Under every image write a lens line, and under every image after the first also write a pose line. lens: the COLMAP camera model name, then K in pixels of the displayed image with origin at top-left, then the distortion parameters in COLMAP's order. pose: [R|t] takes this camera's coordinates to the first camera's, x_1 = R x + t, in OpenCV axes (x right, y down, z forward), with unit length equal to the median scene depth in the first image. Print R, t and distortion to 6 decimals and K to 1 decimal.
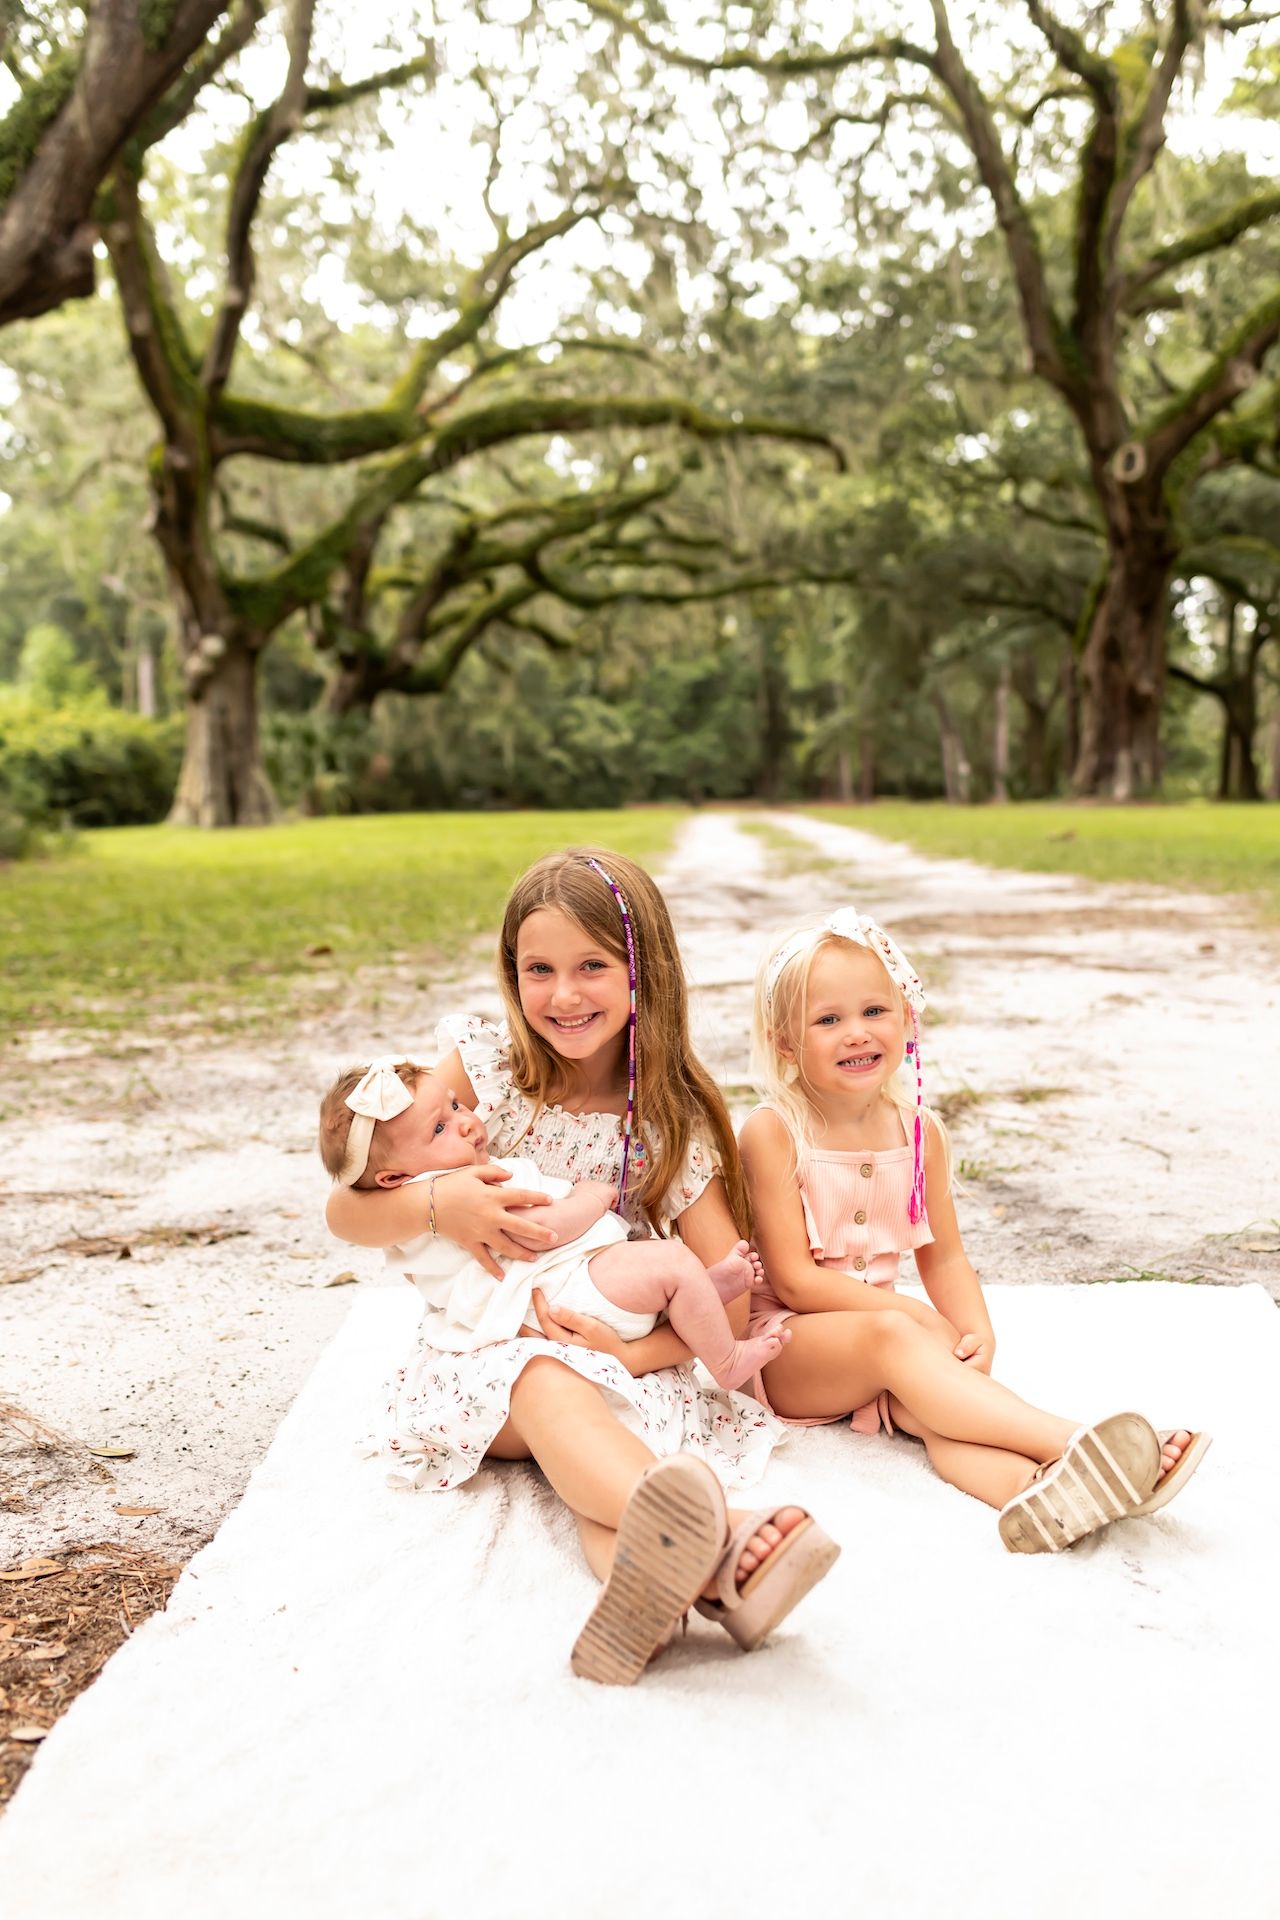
lens RADIAL K [[1938.8, 0, 637.7], [0, 1938.8, 972.0], [0, 0, 1]] dist [0.008431, 0.013486]
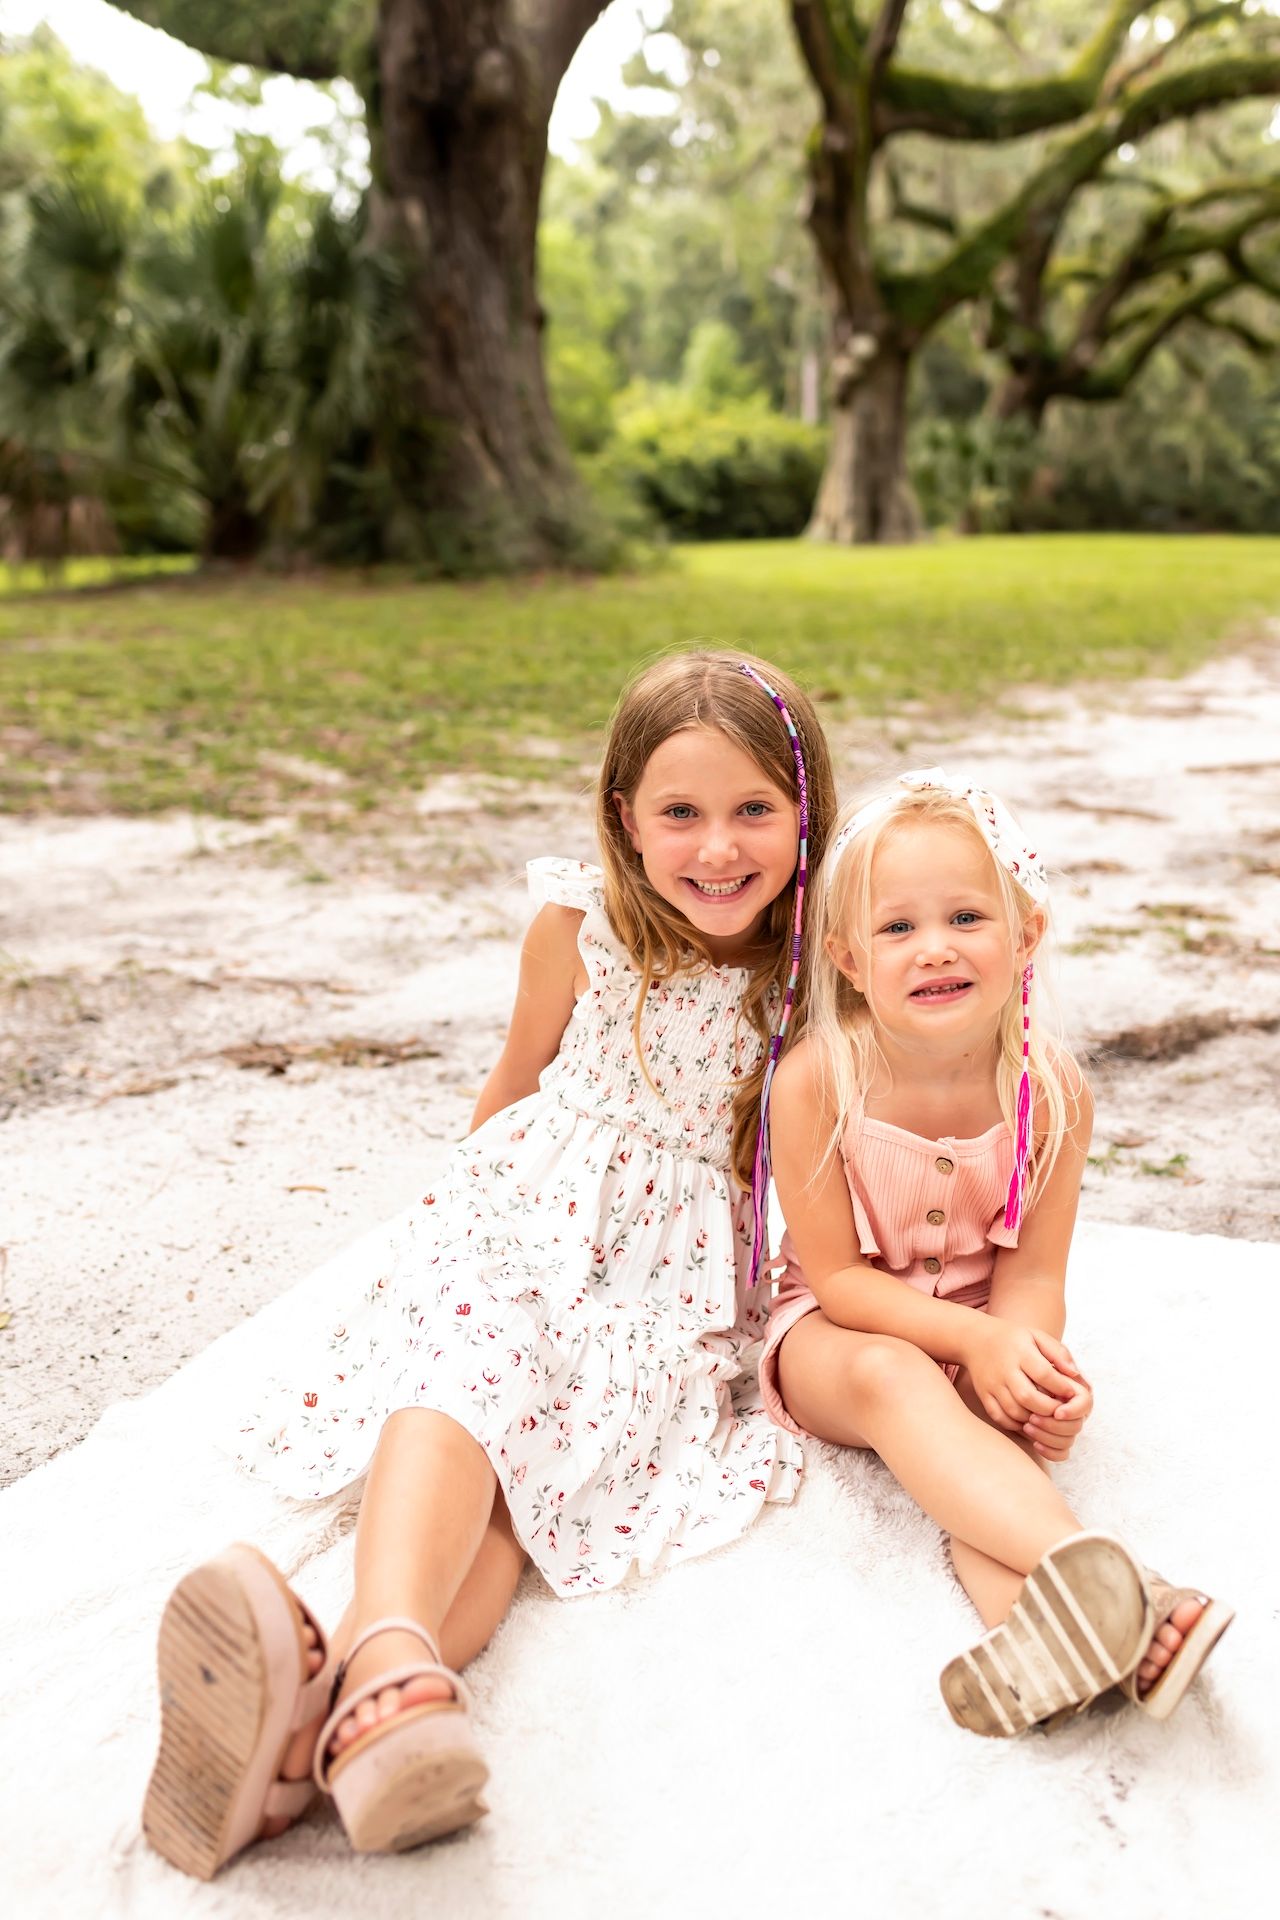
lens RADIAL K [[2064.3, 0, 701.4], [0, 2064.3, 913.0], [0, 0, 1]] dist [-0.004200, -0.001268]
pose [[0.954195, 0.081246, -0.287941, 0.010789], [-0.051681, 0.992715, 0.108843, -0.002092], [0.294686, -0.088976, 0.951443, 0.011572]]
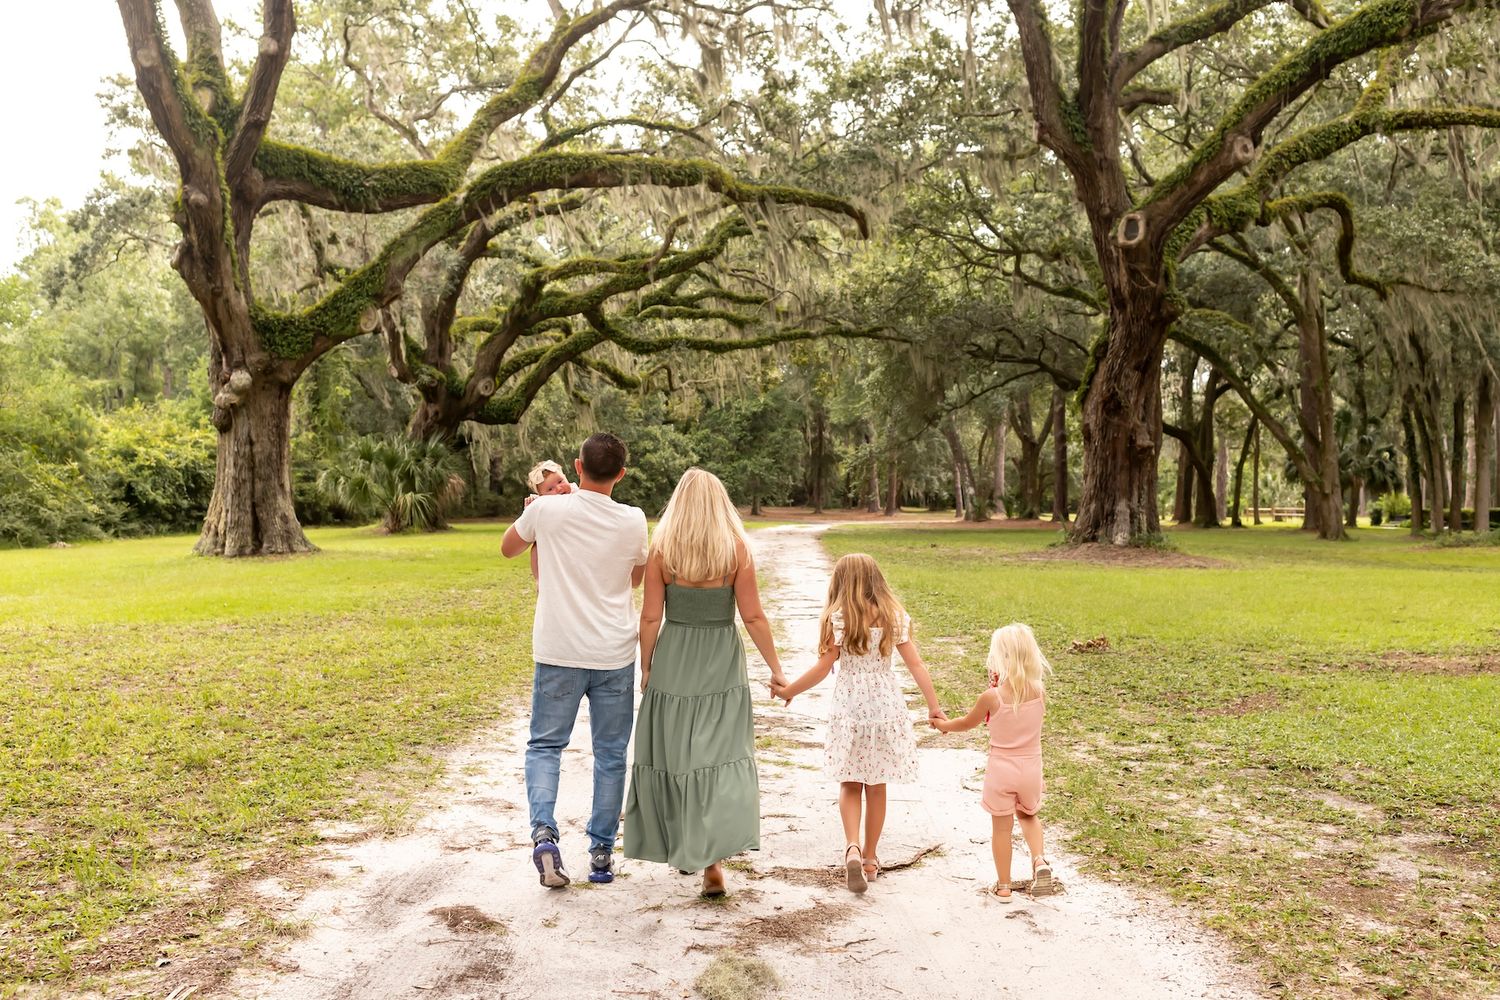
lens RADIAL K [[1456.2, 0, 758.4], [0, 1456.2, 500.1], [0, 0, 1]] dist [0.000024, 0.004530]
pose [[0.999478, 0.024366, 0.021229, 0.031329], [-0.022460, 0.996058, -0.085814, -0.035685], [-0.023236, 0.085292, 0.996085, 0.186917]]
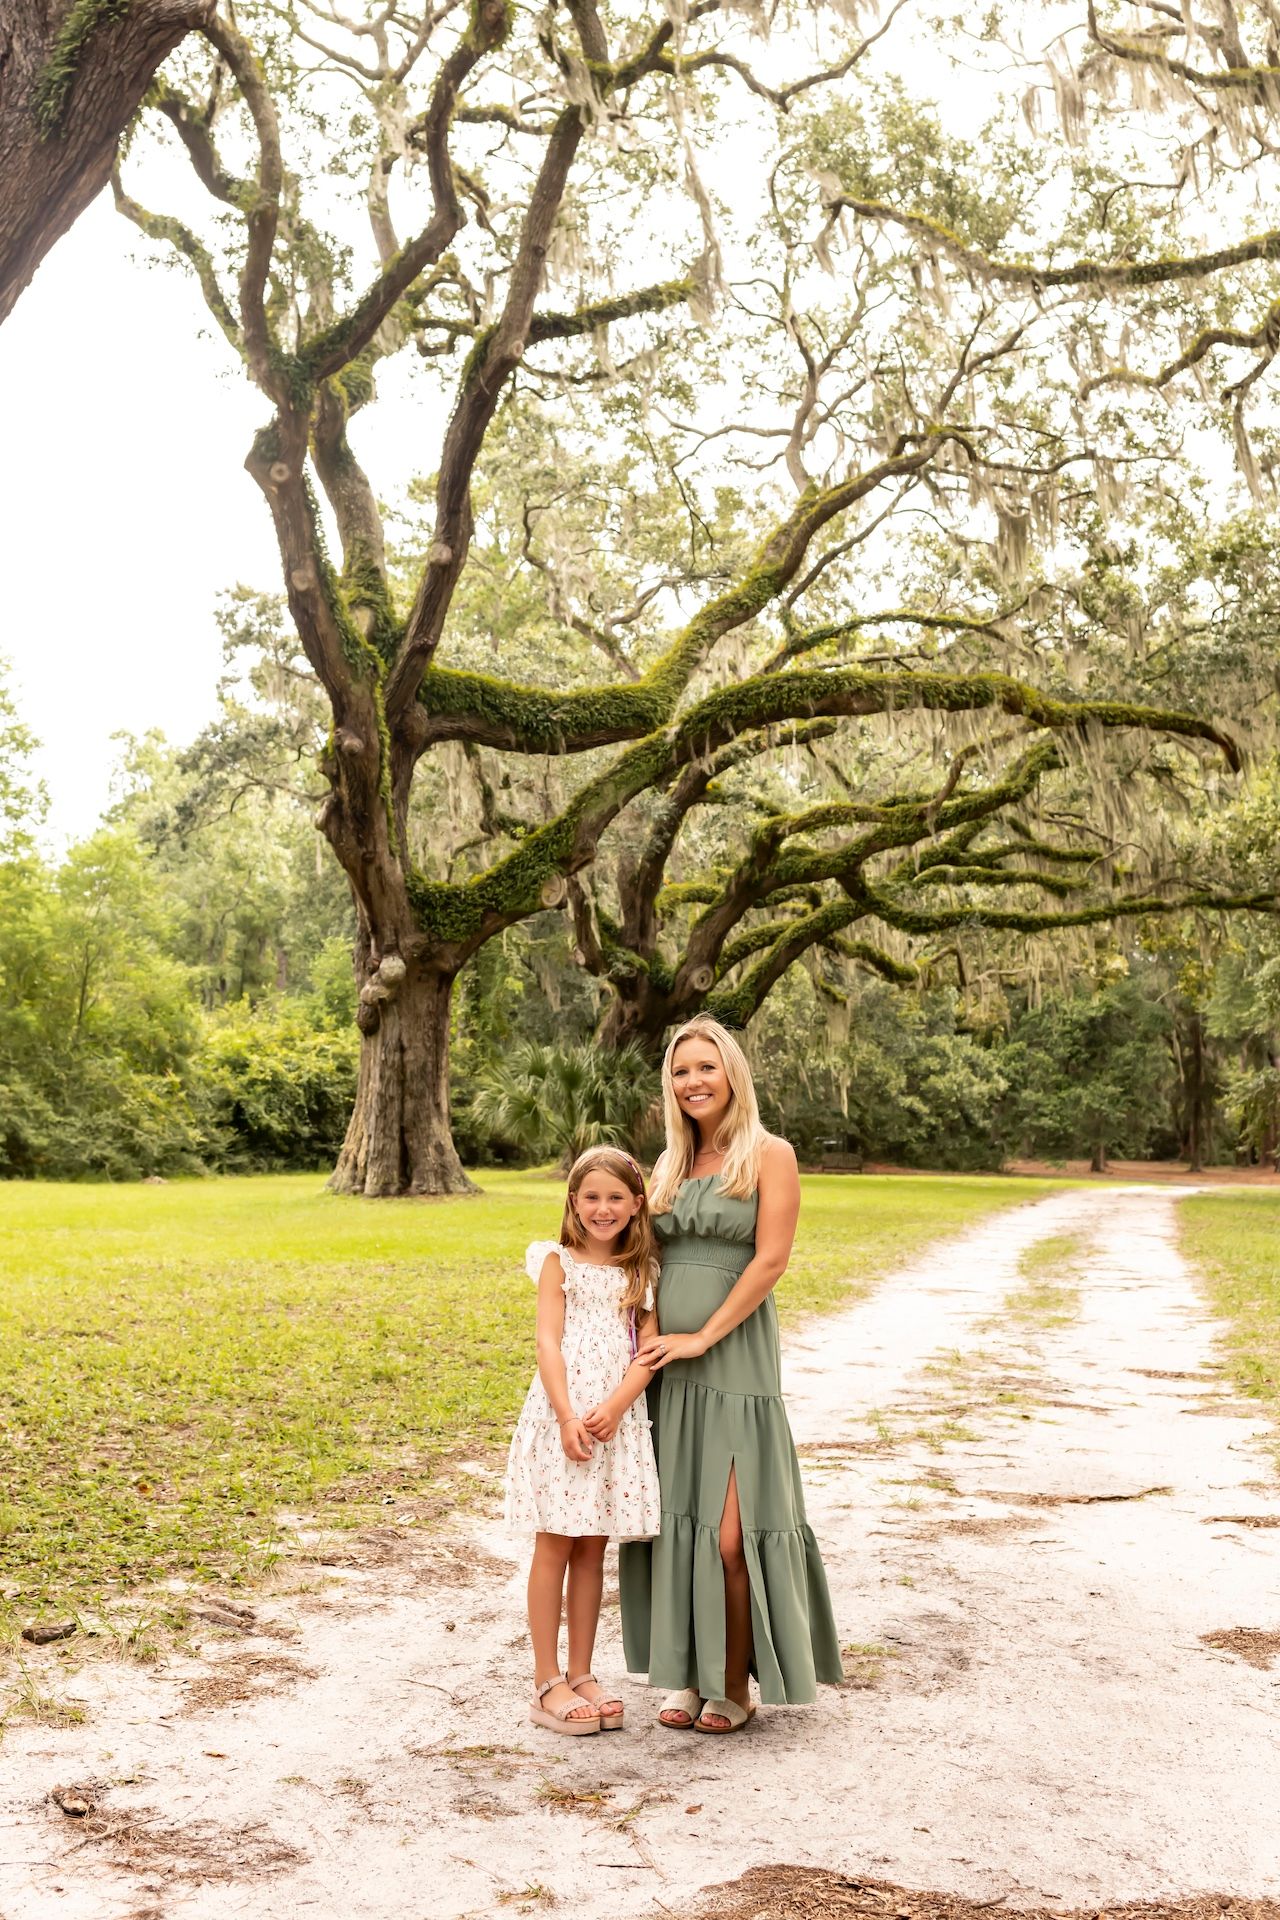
lens RADIAL K [[2142.6, 0, 571.9], [0, 2142.6, 858.2], [0, 0, 1]] dist [0.001633, 0.005157]
pose [[0.973889, 0.018431, -0.226274, 0.042324], [-0.066565, 0.976075, -0.206993, -0.026906], [0.217045, 0.216651, 0.951816, 0.130239]]
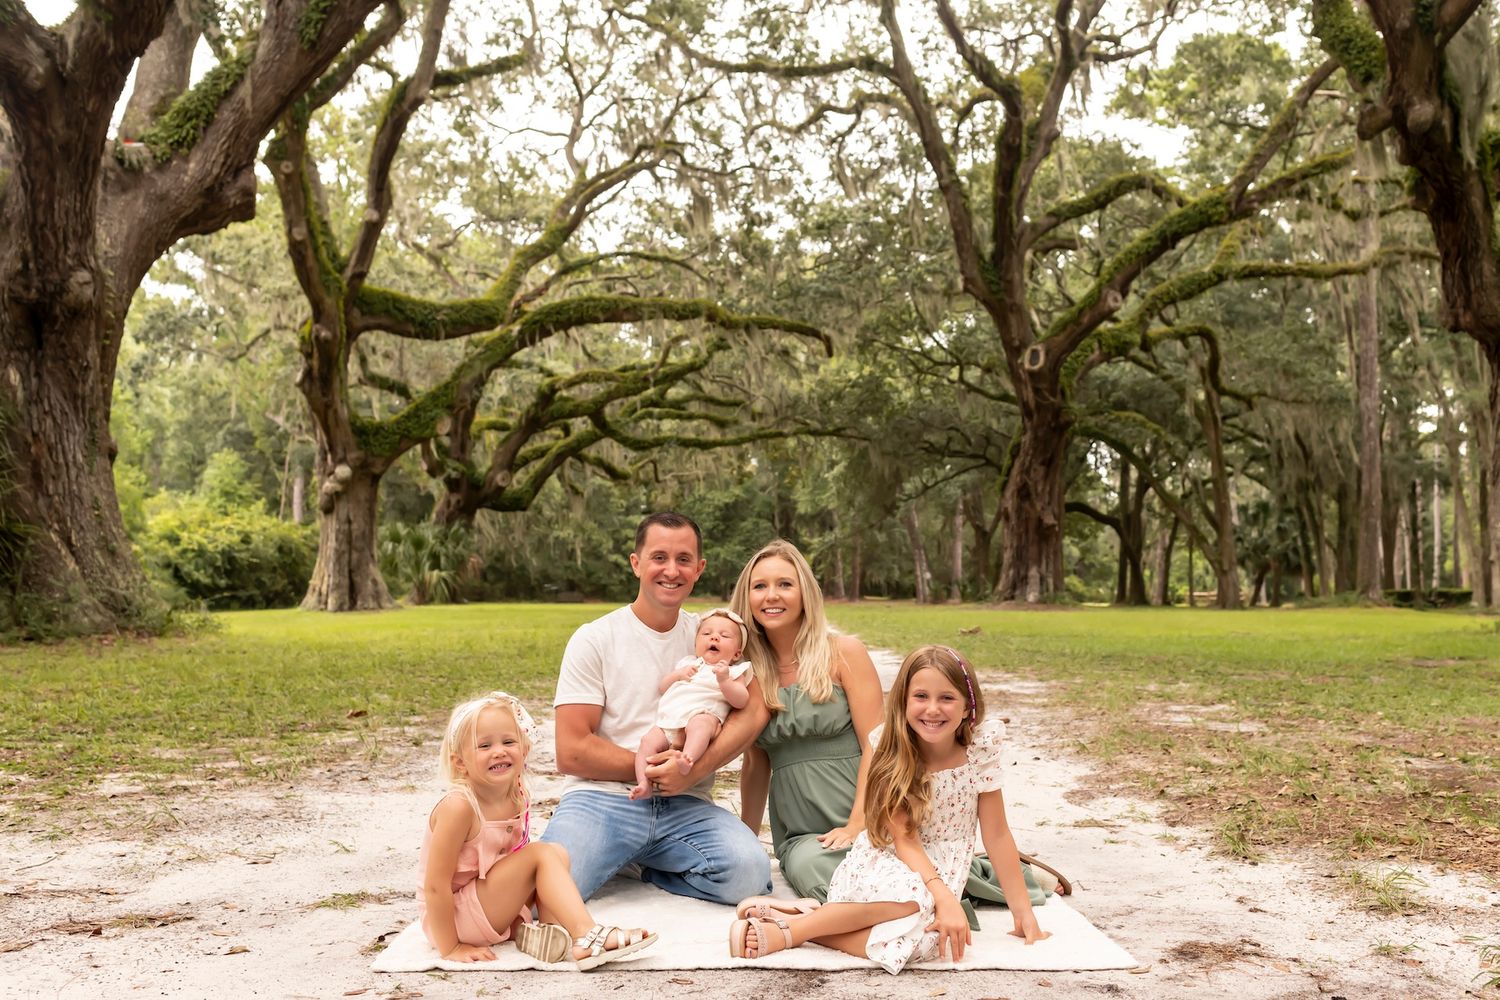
lens RADIAL K [[1500.1, 0, 799.1], [0, 1500.1, 529.2], [0, 0, 1]] dist [0.000417, 0.009158]
pose [[0.997019, 0.023811, 0.073392, 0.010695], [-0.013966, 0.991171, -0.131849, -0.000851], [-0.075884, 0.130431, 0.988549, -0.012192]]
